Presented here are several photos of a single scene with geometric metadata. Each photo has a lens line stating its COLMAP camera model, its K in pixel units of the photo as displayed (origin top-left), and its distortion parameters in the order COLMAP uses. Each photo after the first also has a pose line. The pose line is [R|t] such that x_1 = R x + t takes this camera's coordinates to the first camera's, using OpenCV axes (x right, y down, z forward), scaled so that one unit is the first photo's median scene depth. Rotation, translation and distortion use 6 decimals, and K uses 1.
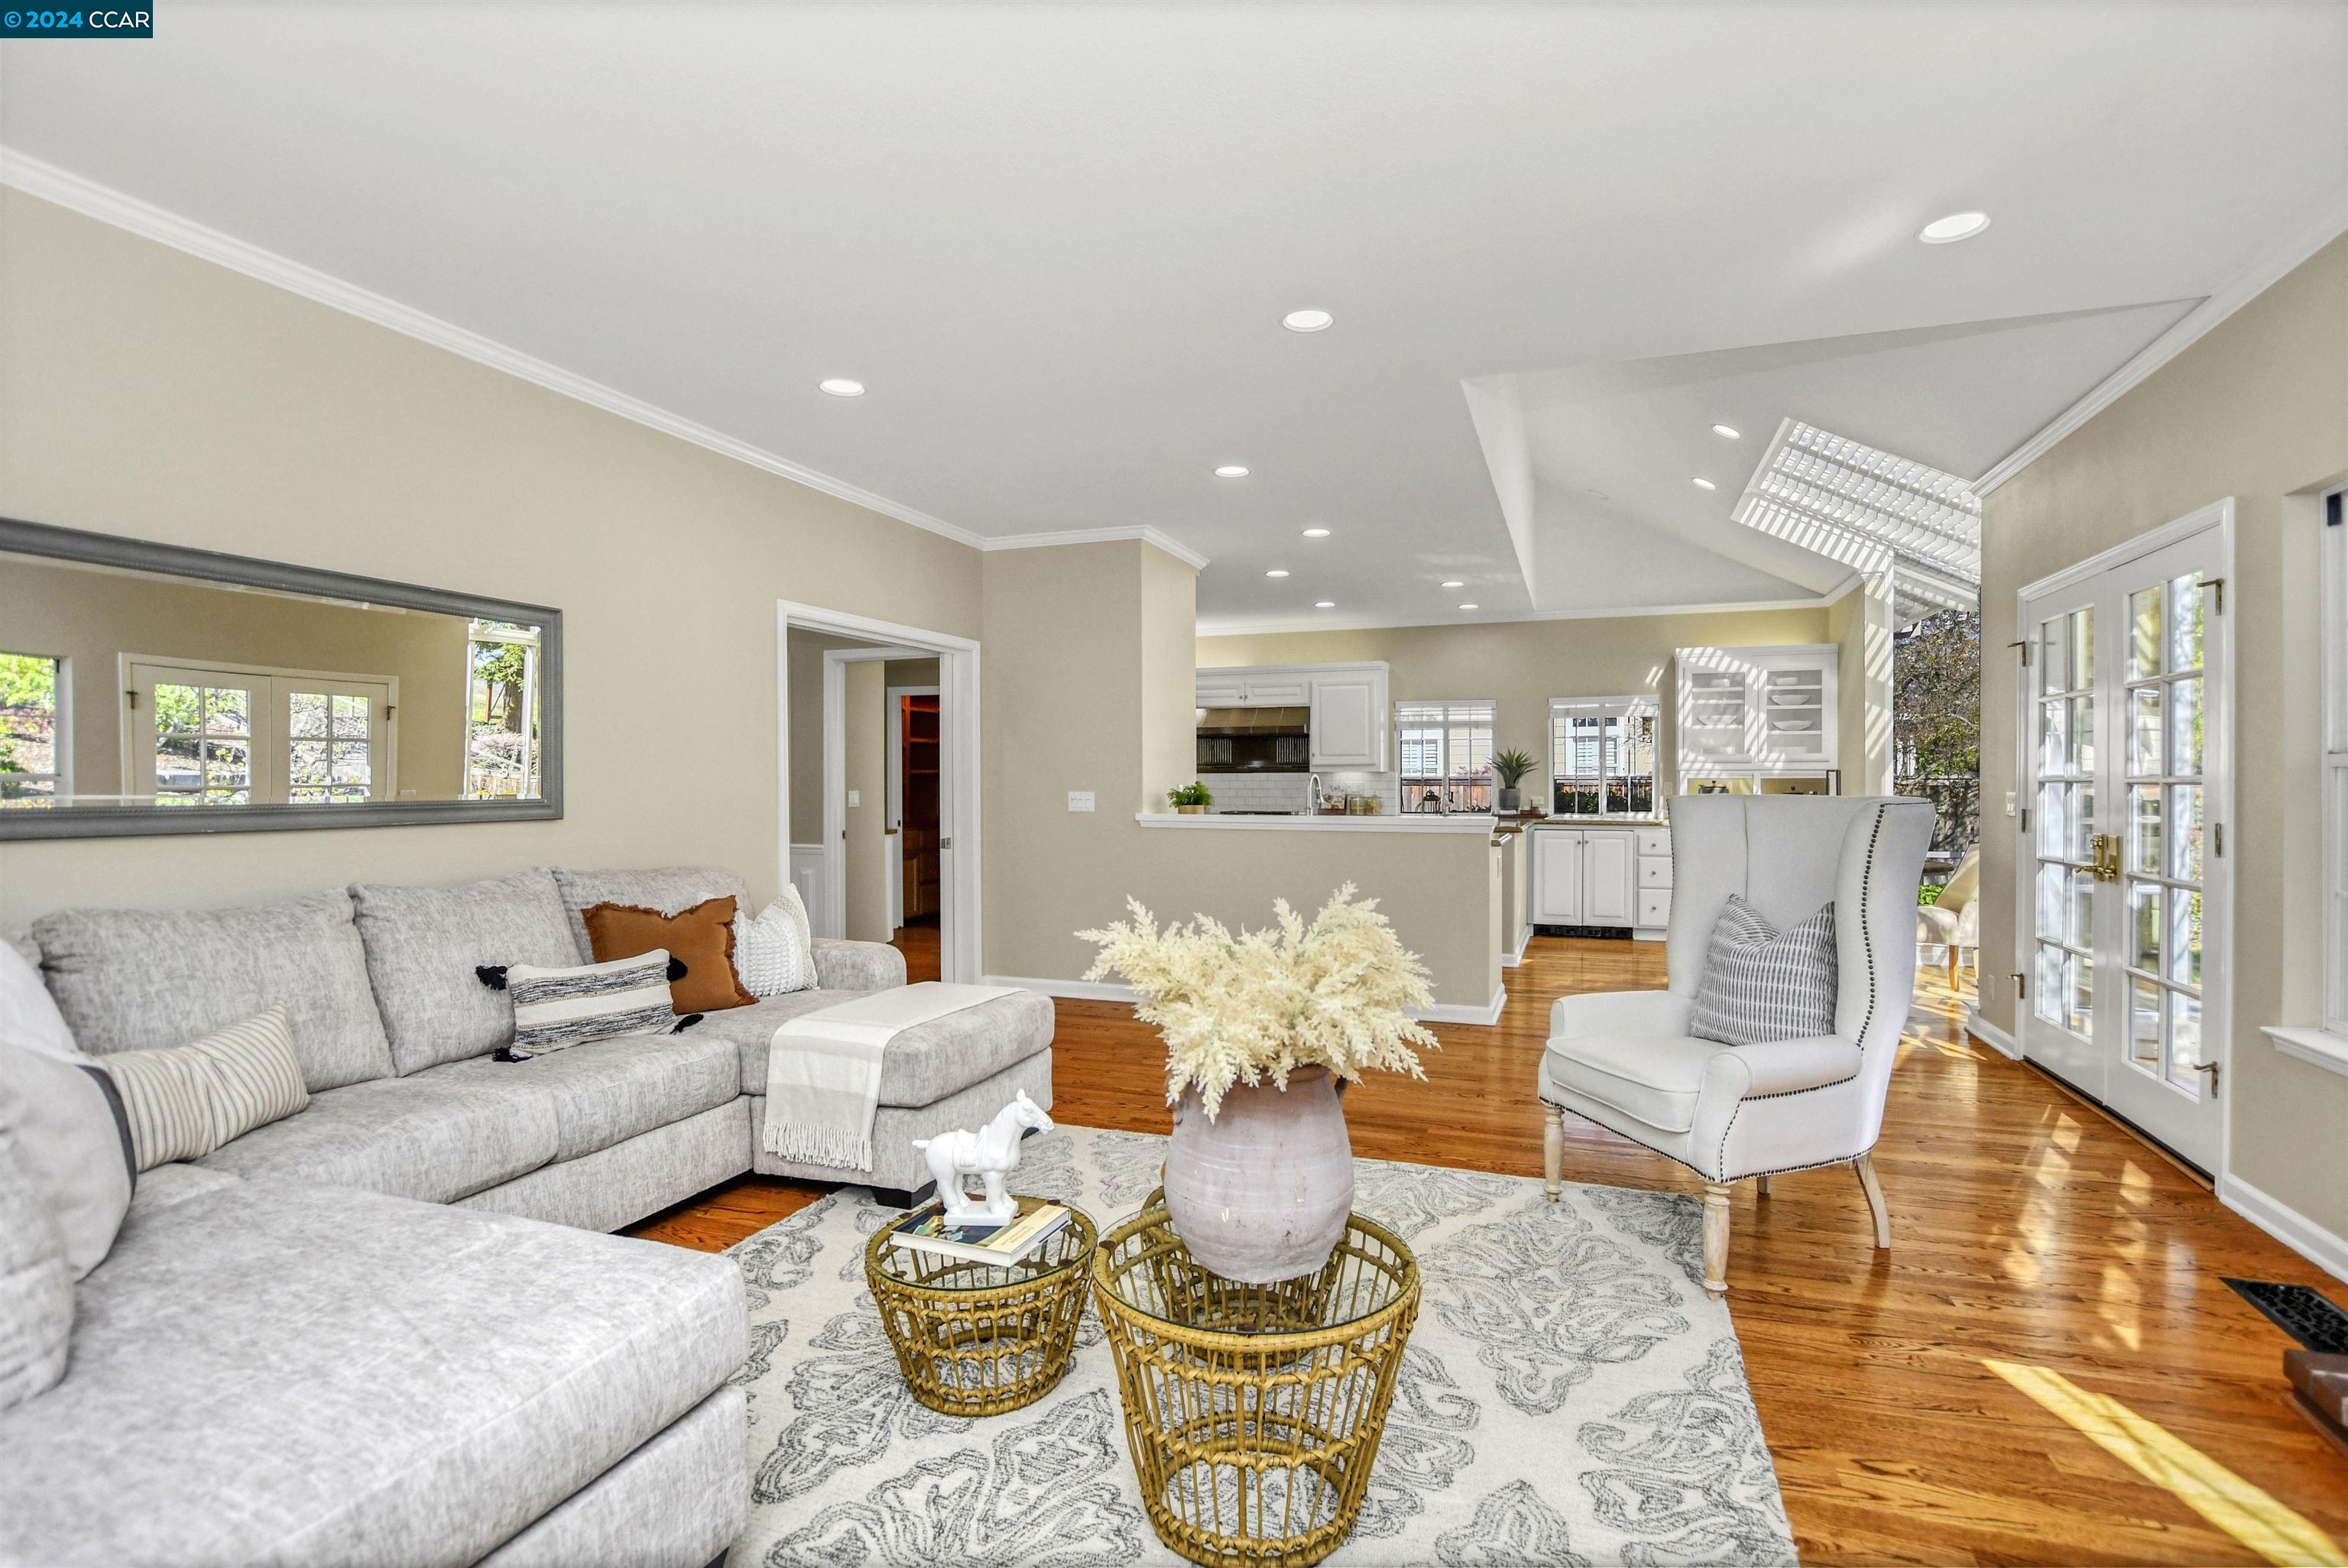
lens RADIAL K [[1103.9, 0, 1181.3], [0, 1103.9, 803.4], [0, 0, 1]] dist [0.000261, -0.010655]
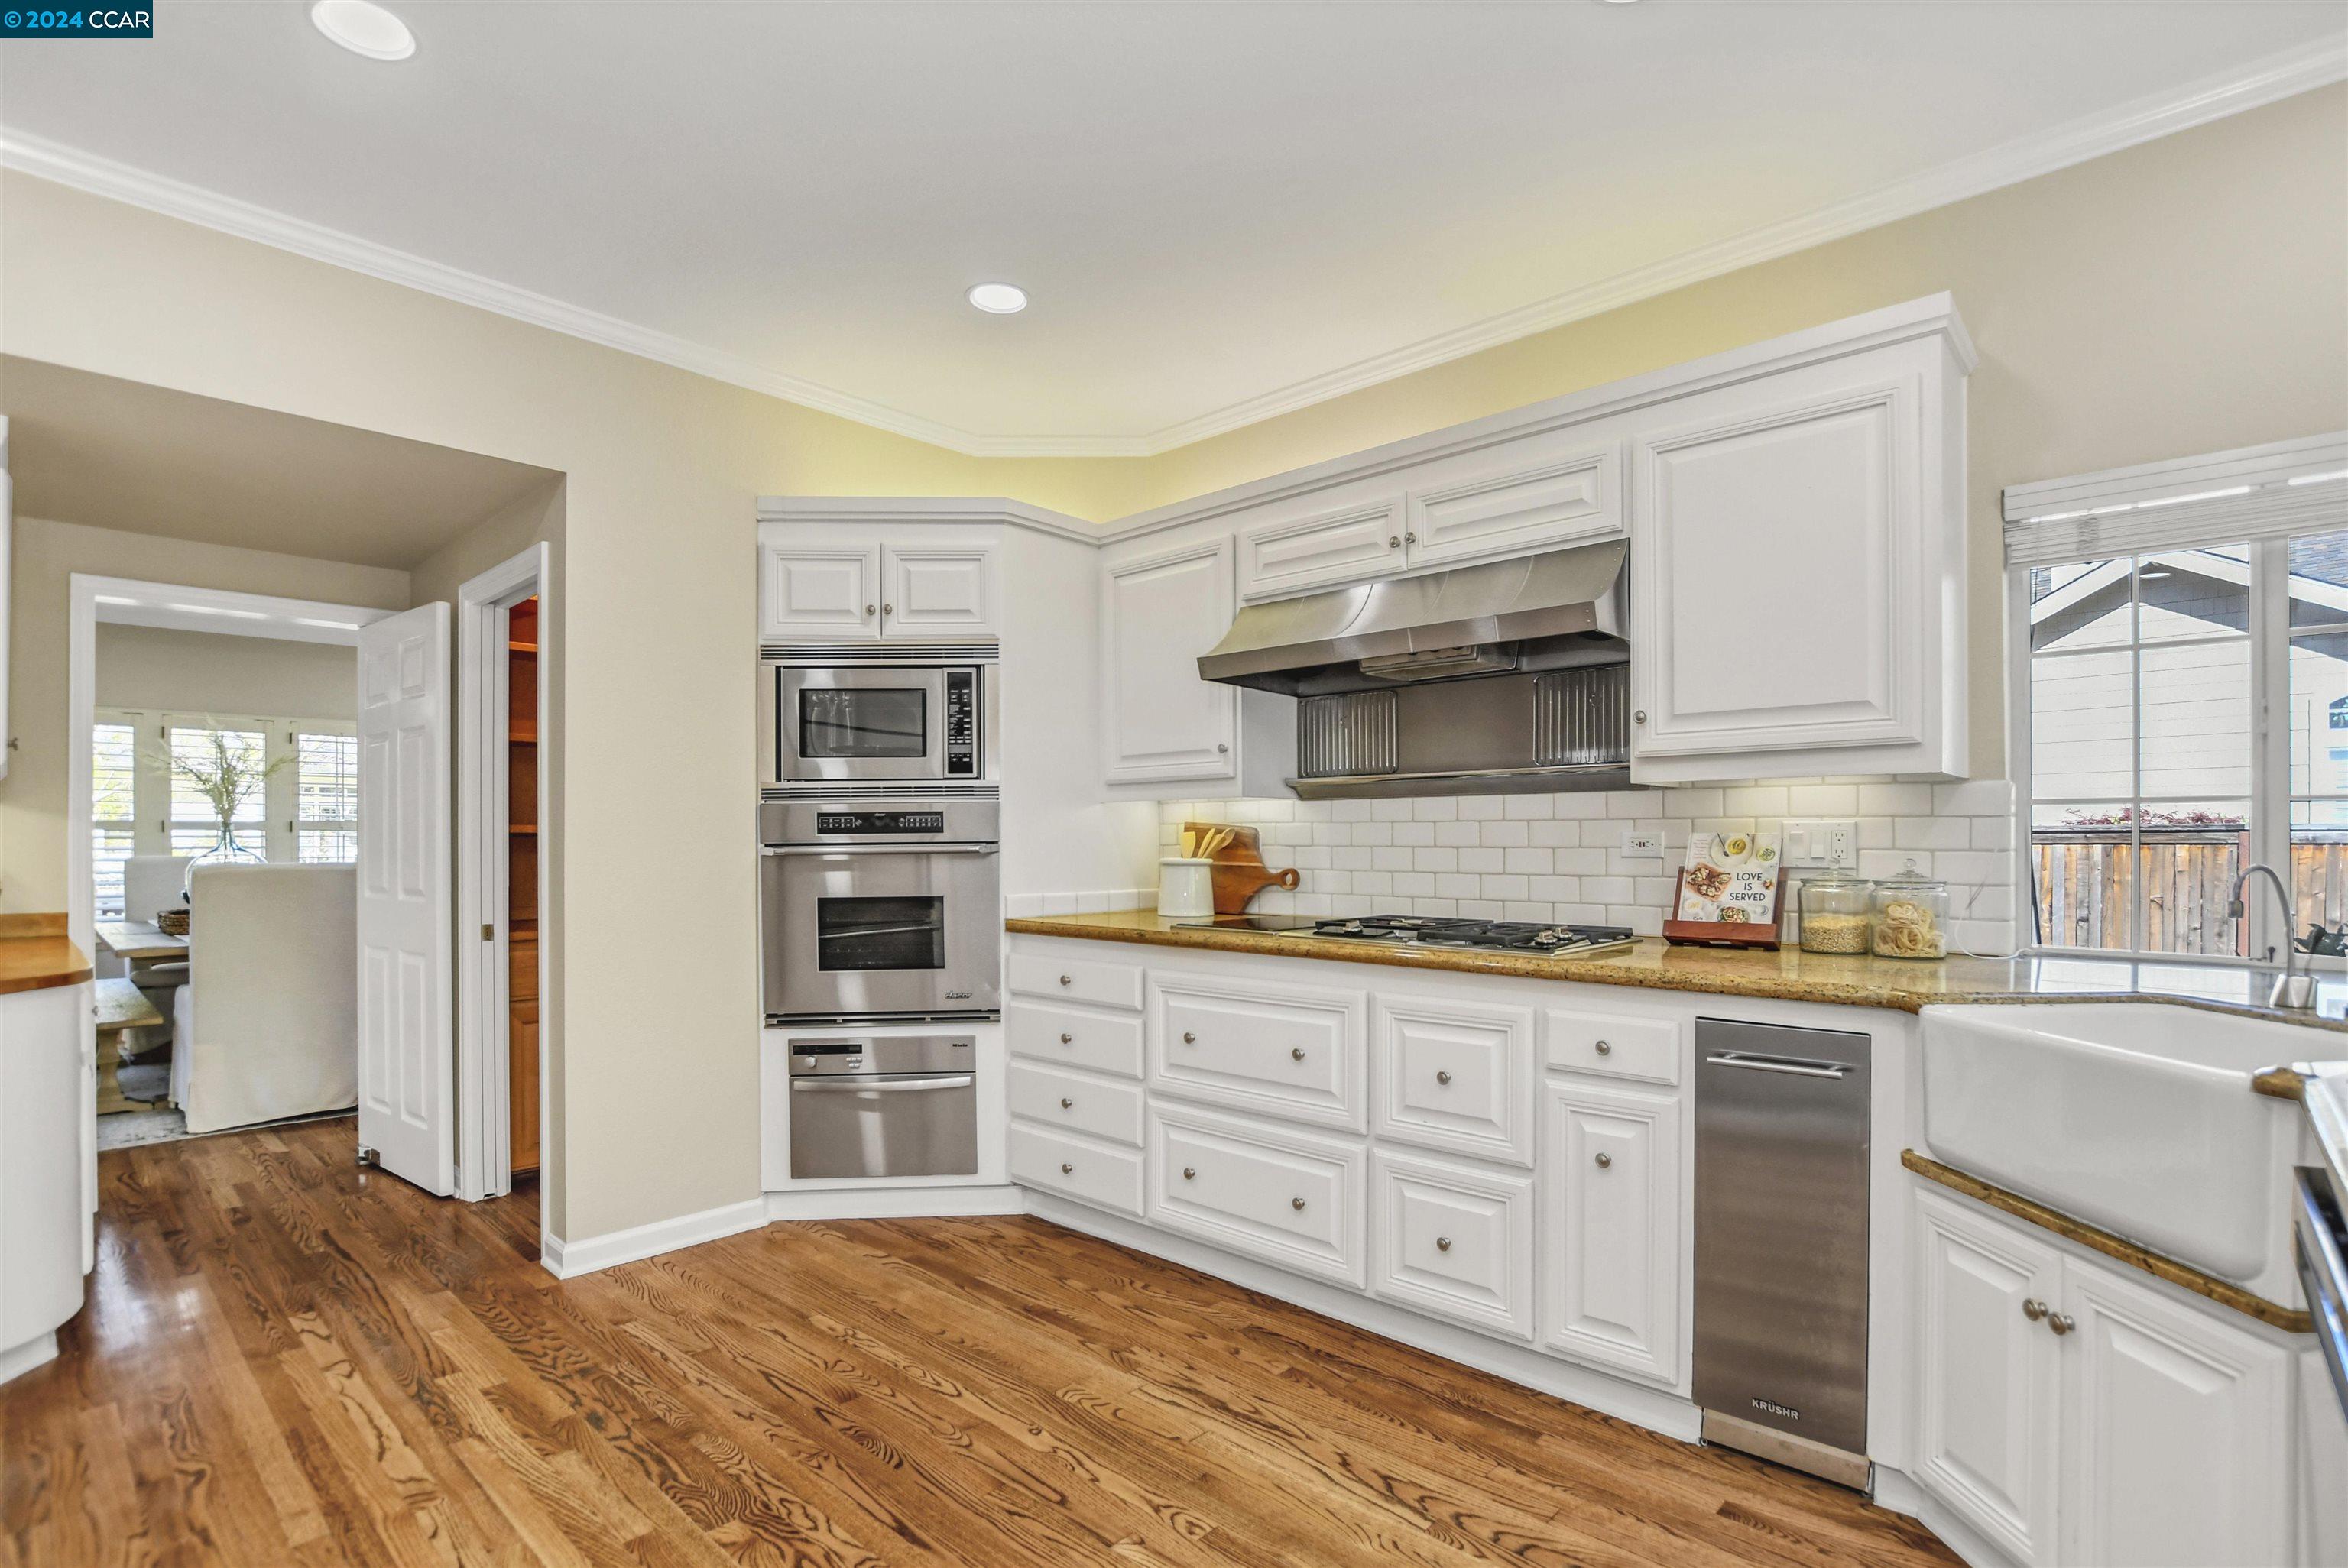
lens RADIAL K [[1077.7, 0, 1133.6], [0, 1077.7, 840.2], [0, 0, 1]] dist [-0.027635, 0.006114]
pose [[0.921489, 0.000362, -0.388405, 0.107222], [-0.004511, 0.999942, -0.009770, -0.012322], [0.388379, 0.010755, 0.921437, 0.710221]]
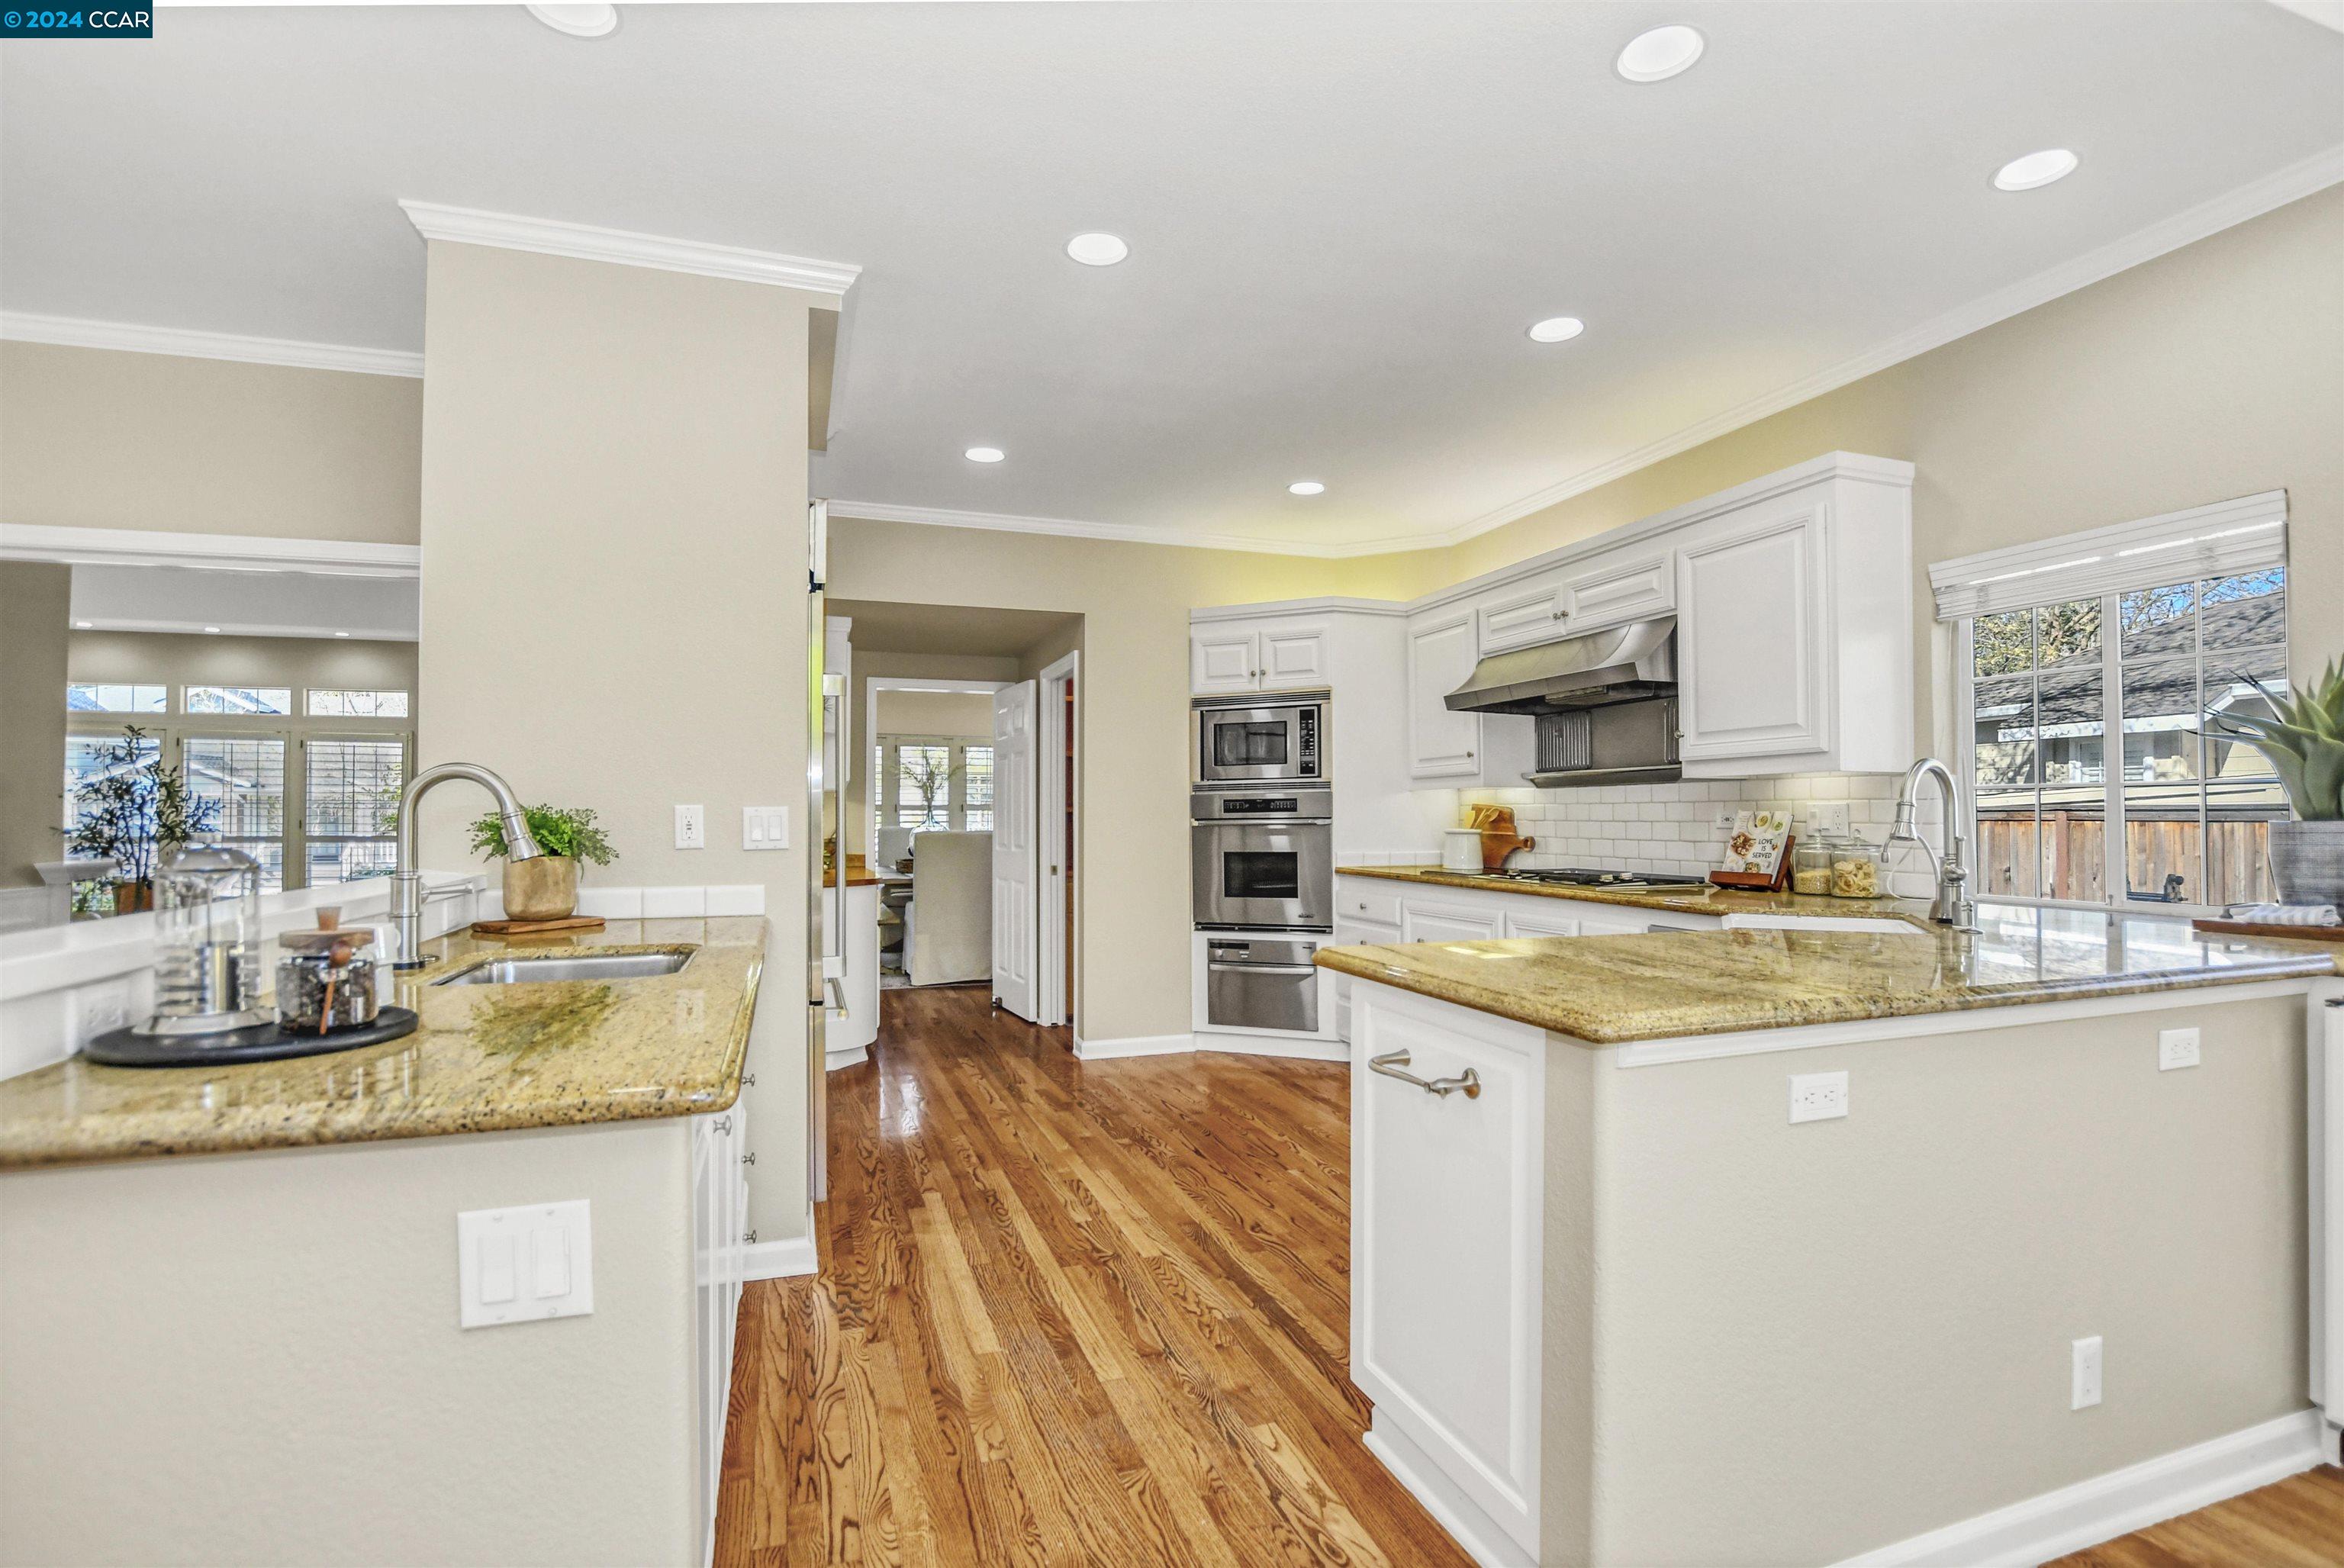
lens RADIAL K [[1102.1, 0, 1179.3], [0, 1102.1, 803.4], [0, 0, 1]] dist [0.000261, -0.010655]
pose [[0.639280, -0.009202, -0.768919, 0.304824], [-0.009748, 0.999751, -0.020068, -0.010295], [0.768913, 0.020325, 0.639031, 0.604131]]
